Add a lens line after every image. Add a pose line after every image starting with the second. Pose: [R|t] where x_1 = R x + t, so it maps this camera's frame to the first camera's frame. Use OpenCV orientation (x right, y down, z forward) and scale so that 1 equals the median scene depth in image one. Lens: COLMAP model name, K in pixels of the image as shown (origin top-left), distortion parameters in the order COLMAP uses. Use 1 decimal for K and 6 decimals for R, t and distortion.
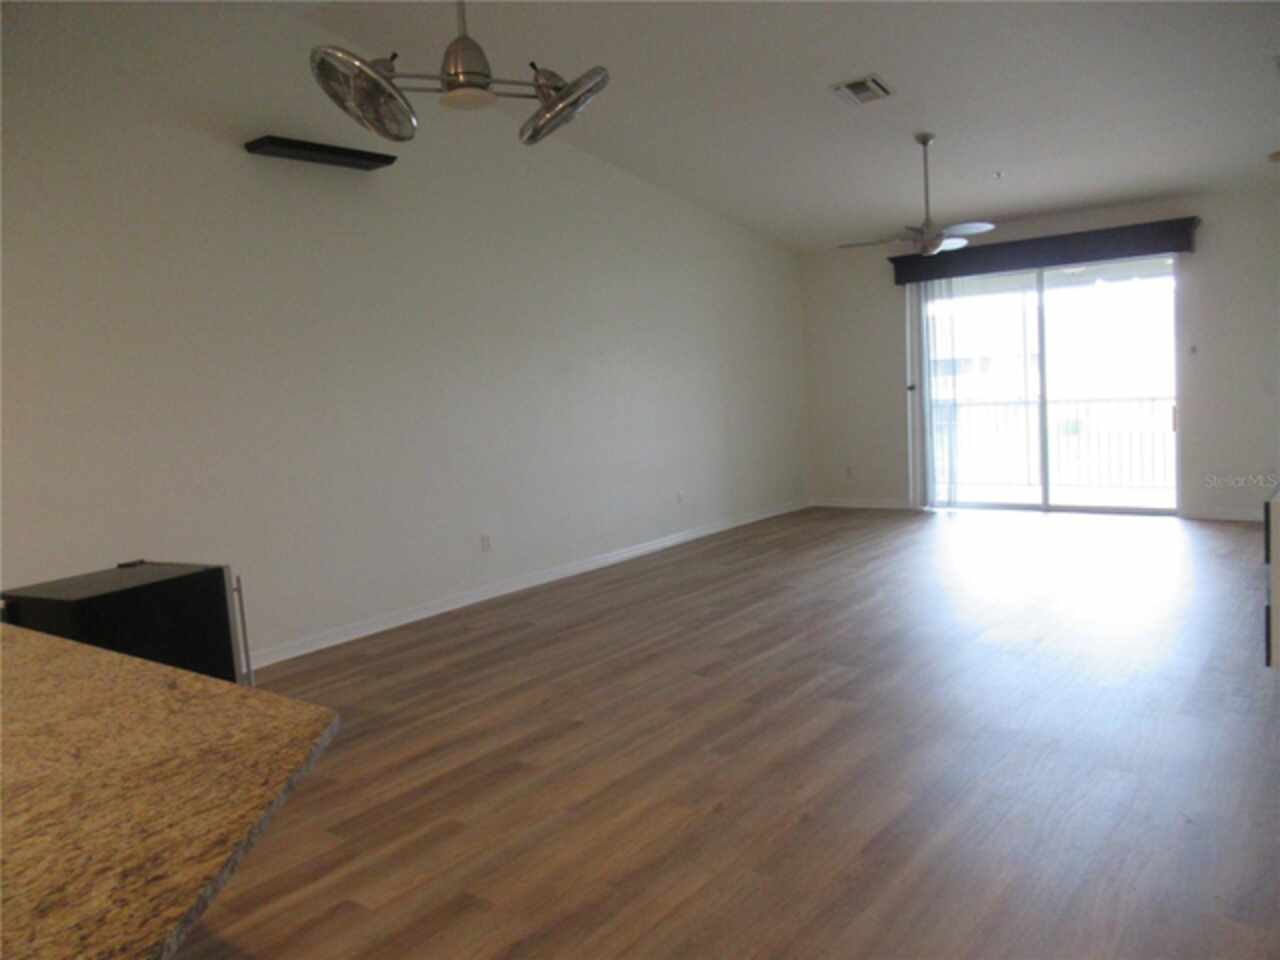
lens RADIAL K [[961.7, 0, 642.1], [0, 961.7, 473.2], [0, 0, 1]] dist [-0.001500, -0.009042]
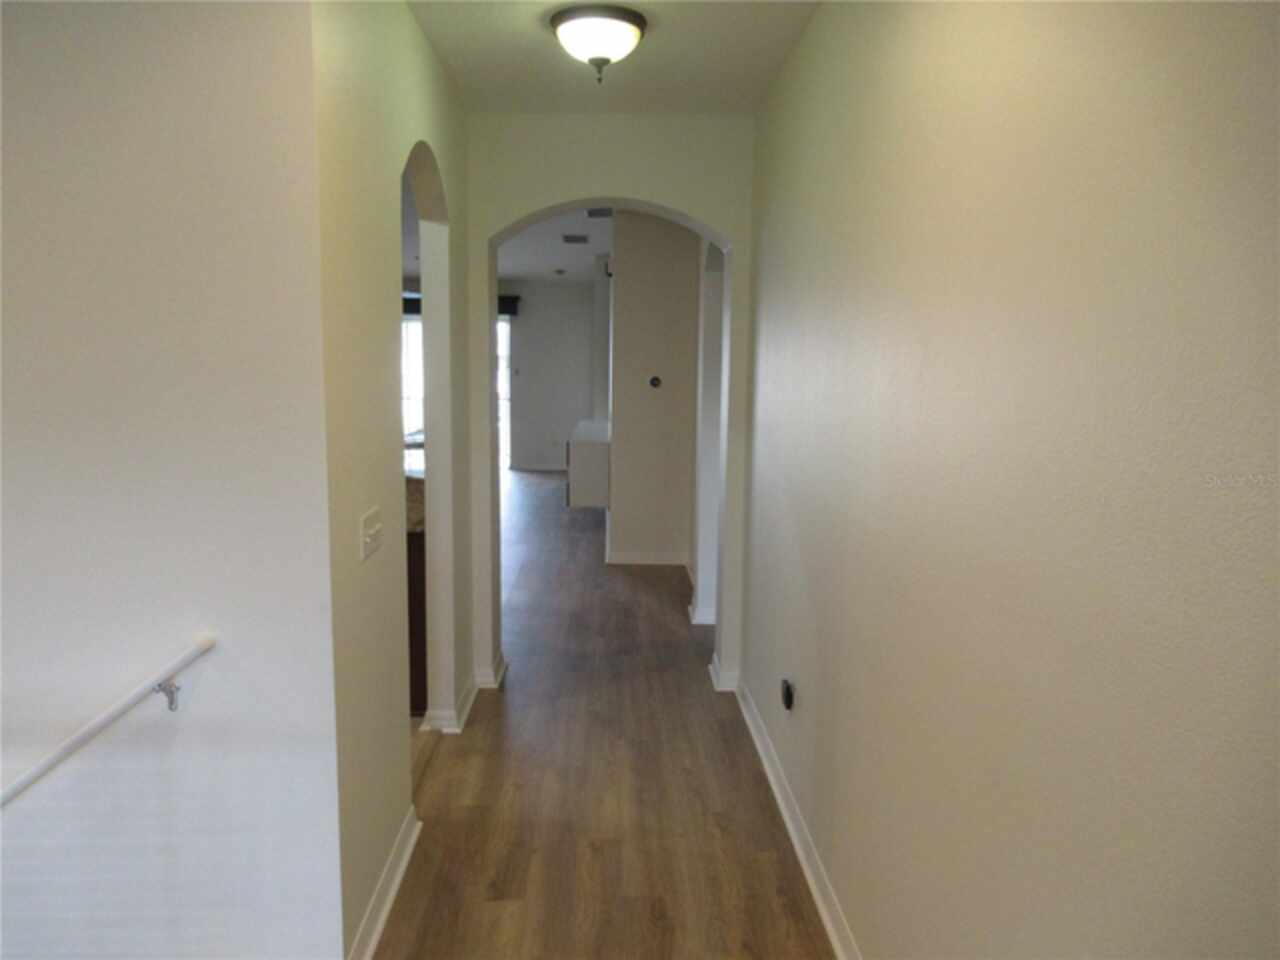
lens RADIAL K [[961.5, 0, 640.4], [0, 961.5, 481.9], [0, 0, 1]] dist [0.013313, -0.004062]
pose [[0.766741, -0.010151, 0.641876, -0.309375], [0.001195, 0.999896, 0.014386, 0.039219], [-0.641955, -0.010263, 0.766673, -0.398537]]
